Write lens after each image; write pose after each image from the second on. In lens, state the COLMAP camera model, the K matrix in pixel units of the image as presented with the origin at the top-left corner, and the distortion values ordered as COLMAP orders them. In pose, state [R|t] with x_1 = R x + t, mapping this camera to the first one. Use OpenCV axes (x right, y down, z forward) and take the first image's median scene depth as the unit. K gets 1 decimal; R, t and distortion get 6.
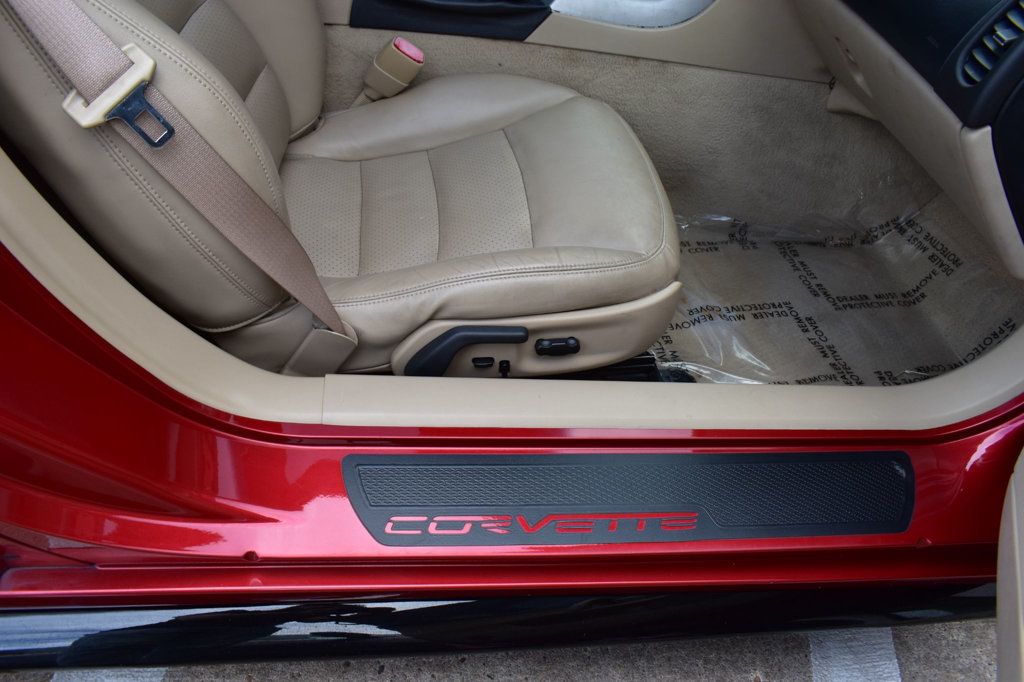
lens RADIAL K [[791.2, 0, 512.0], [0, 791.2, 341.0], [0, 0, 1]] dist [-0.090354, 0.002022]
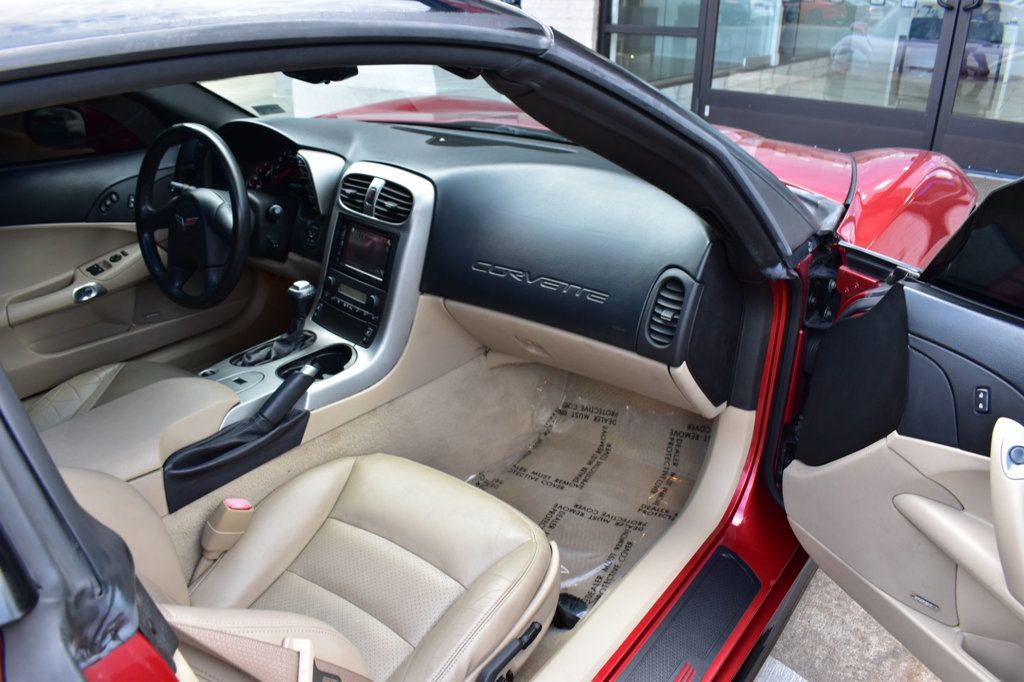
lens RADIAL K [[791.2, 0, 512.0], [0, 791.2, 341.0], [0, 0, 1]] dist [-0.090354, 0.002022]
pose [[0.675115, -0.429615, 0.599709, -0.425599], [0.568714, 0.820879, -0.052167, -0.275181], [-0.469877, 0.376282, 0.798516, -0.166306]]
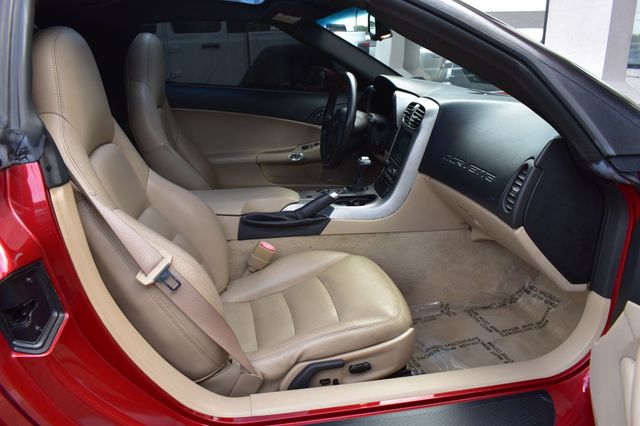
lens RADIAL K [[494.5, 0, 320.0], [0, 494.5, 213.0], [0, 0, 1]] dist [-0.090354, 0.002022]
pose [[0.987068, -0.158240, 0.025631, -0.010388], [0.154209, 0.893665, -0.421406, 0.132926], [0.043778, 0.419909, 0.906510, -0.248602]]
